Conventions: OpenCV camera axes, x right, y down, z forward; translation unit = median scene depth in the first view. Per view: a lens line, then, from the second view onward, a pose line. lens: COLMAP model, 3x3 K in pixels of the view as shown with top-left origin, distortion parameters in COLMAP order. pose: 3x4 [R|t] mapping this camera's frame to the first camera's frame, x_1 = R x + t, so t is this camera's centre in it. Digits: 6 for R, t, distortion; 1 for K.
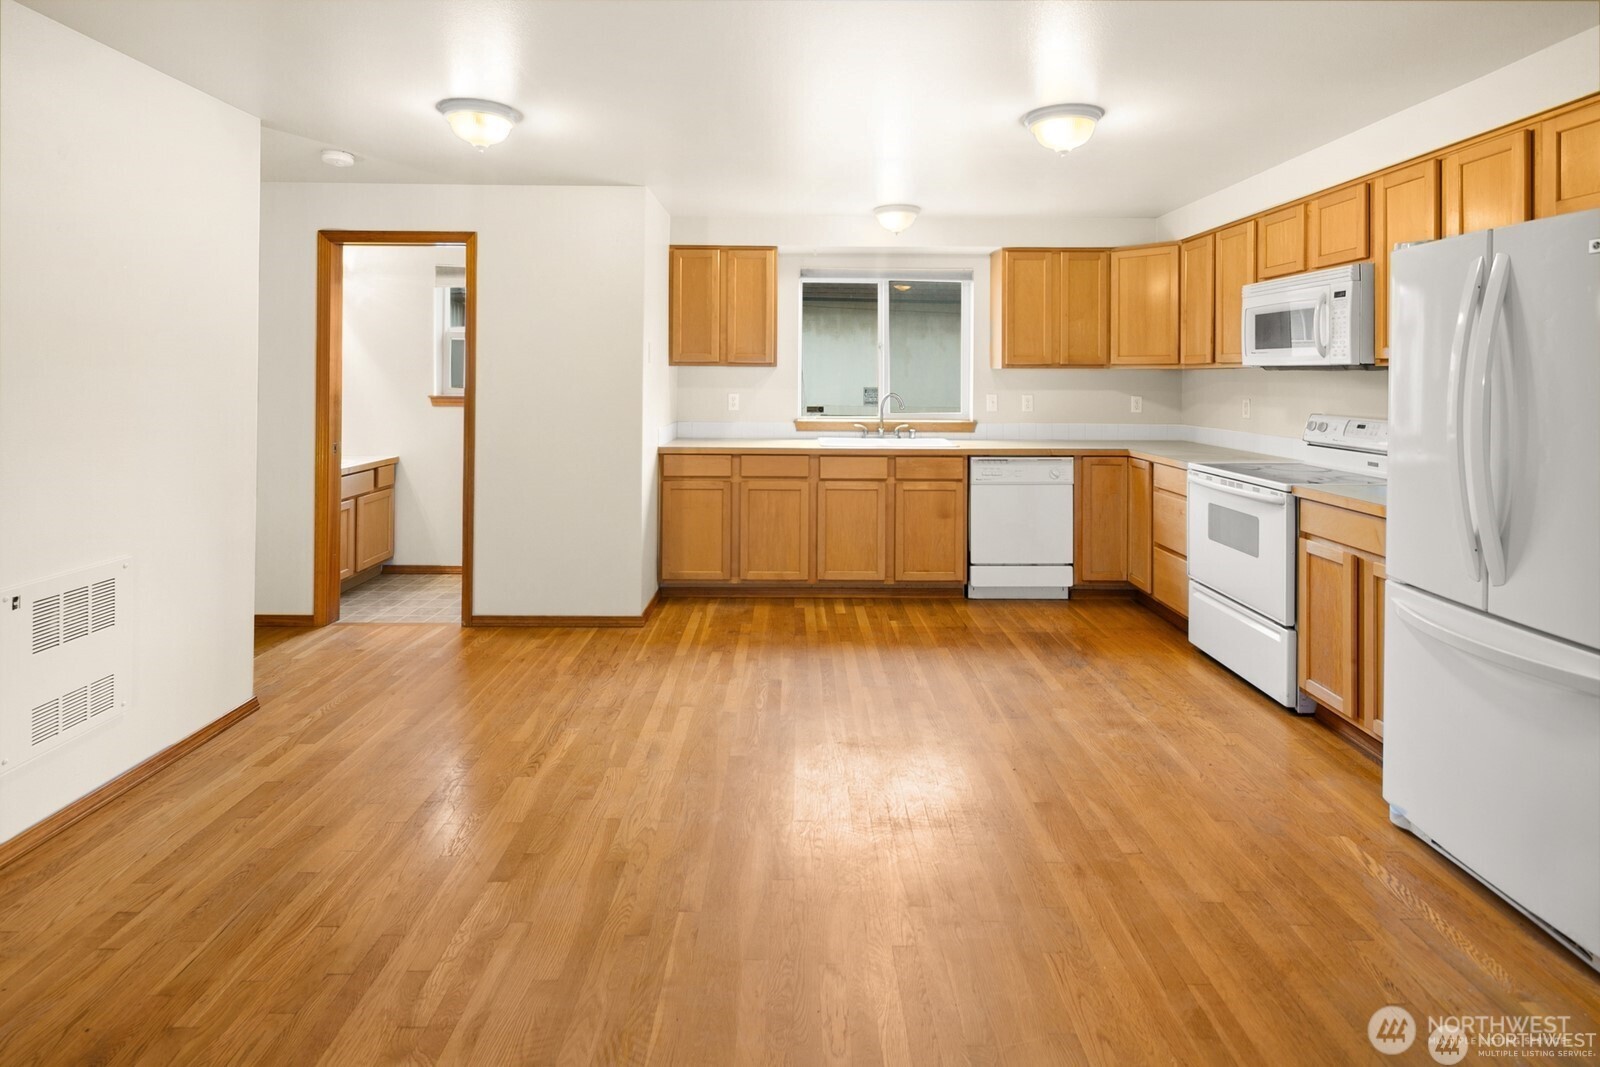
lens RADIAL K [[780.6, 0, 800.1], [0, 780.6, 376.8], [0, 0, 1]] dist [-0.001650, -0.002042]
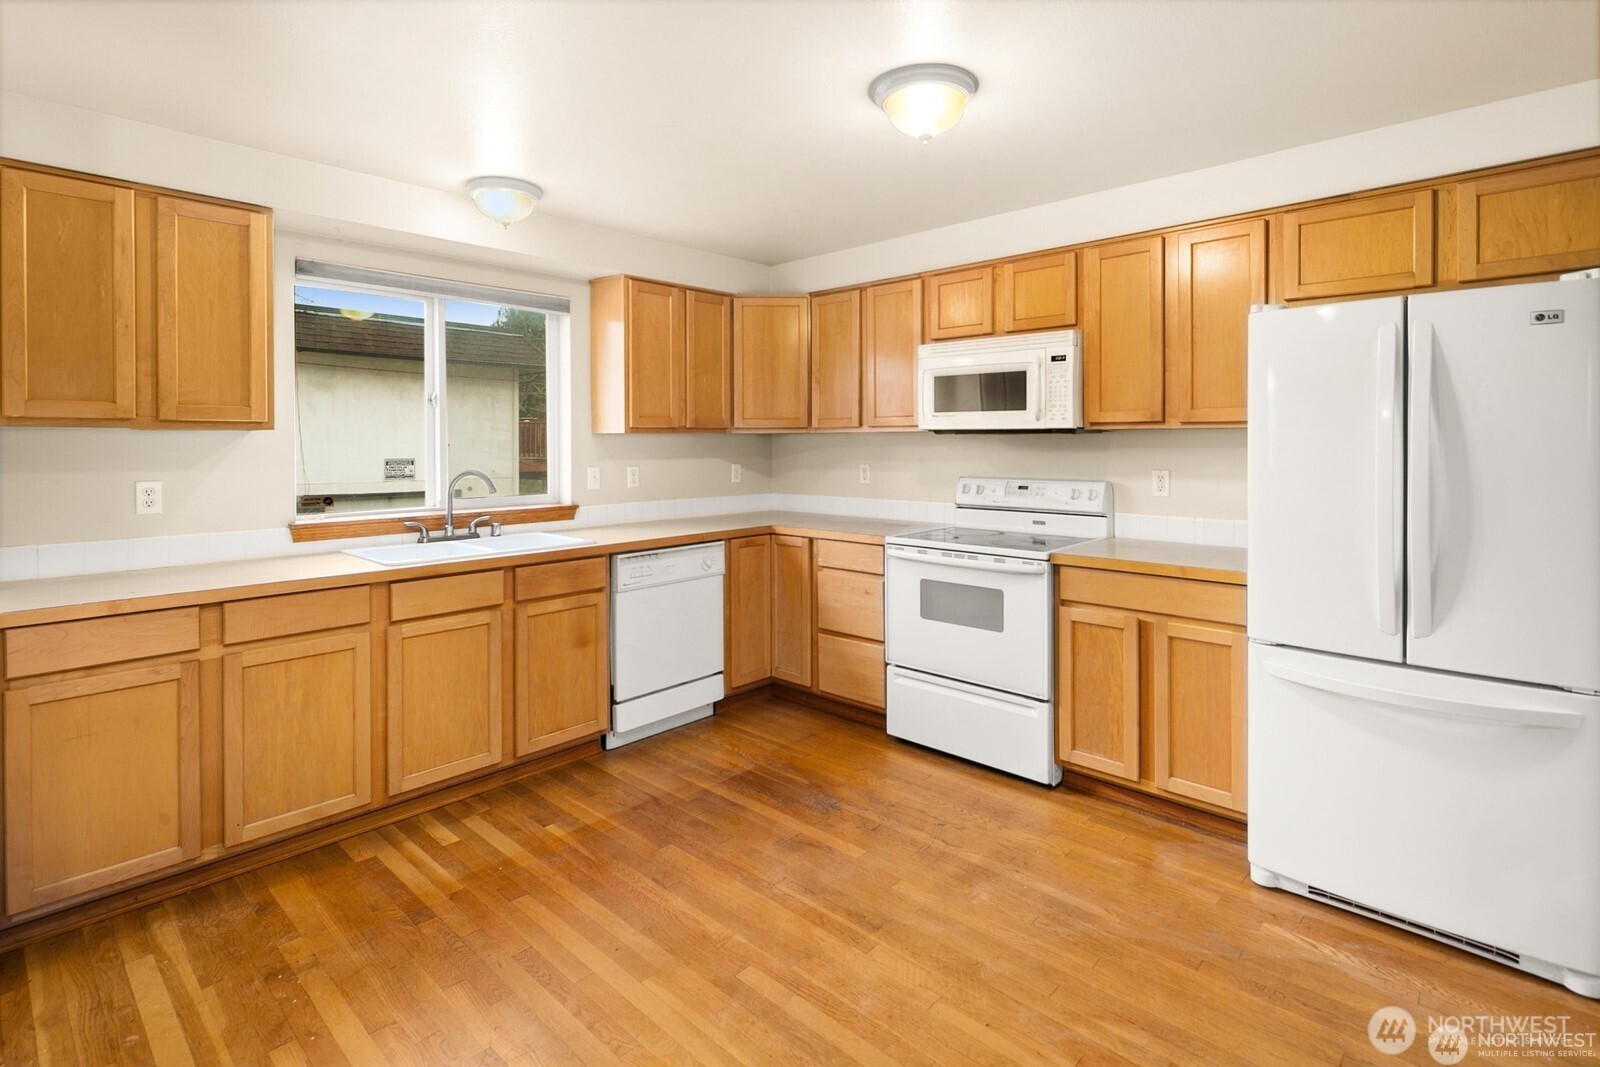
lens RADIAL K [[776.0, 0, 801.9], [0, 776.0, 445.8], [0, 0, 1]] dist [0.012036, -0.008129]
pose [[0.684256, -0.011804, 0.729146, -0.187808], [0.009301, 0.999929, 0.007460, -0.002164], [-0.729182, 0.001677, 0.684317, 0.381979]]
